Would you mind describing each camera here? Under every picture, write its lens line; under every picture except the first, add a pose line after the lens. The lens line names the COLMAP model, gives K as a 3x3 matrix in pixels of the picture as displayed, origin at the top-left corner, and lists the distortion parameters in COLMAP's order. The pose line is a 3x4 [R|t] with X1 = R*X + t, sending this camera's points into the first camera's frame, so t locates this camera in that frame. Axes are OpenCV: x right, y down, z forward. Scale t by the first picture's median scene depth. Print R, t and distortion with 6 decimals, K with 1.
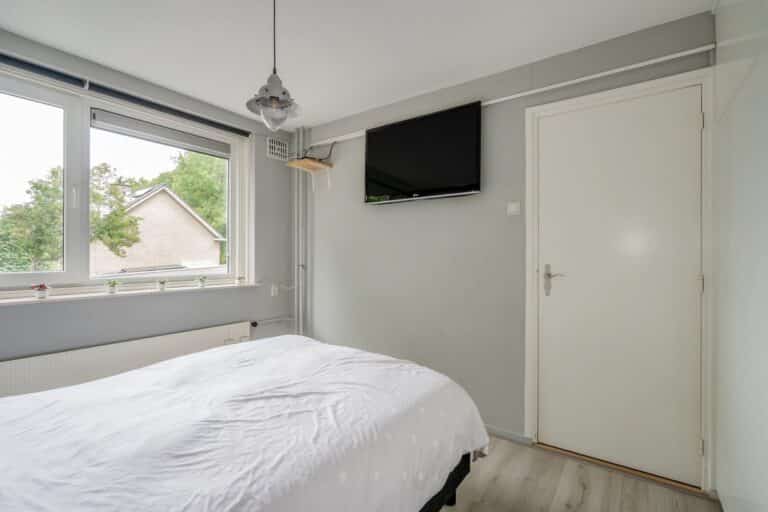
lens RADIAL K [[359.2, 0, 384.0], [0, 359.2, 256.0], [0, 0, 1]] dist [0.002140, 0.000362]
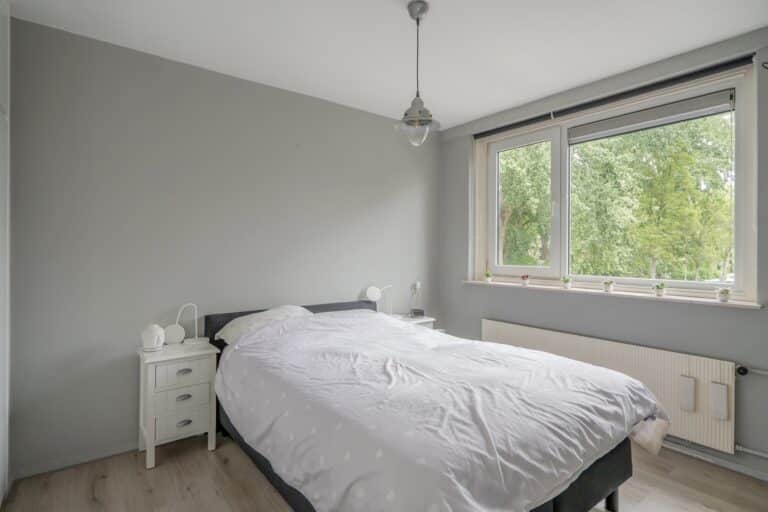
lens RADIAL K [[389.0, 0, 384.0], [0, 389.0, 256.0], [0, 0, 1]] dist [-0.001206, -0.000200]
pose [[-0.287819, 0.005981, -0.957666, 0.609924], [-0.011186, 0.999891, 0.009607, -0.004473], [0.957619, 0.013478, -0.287721, 0.842632]]
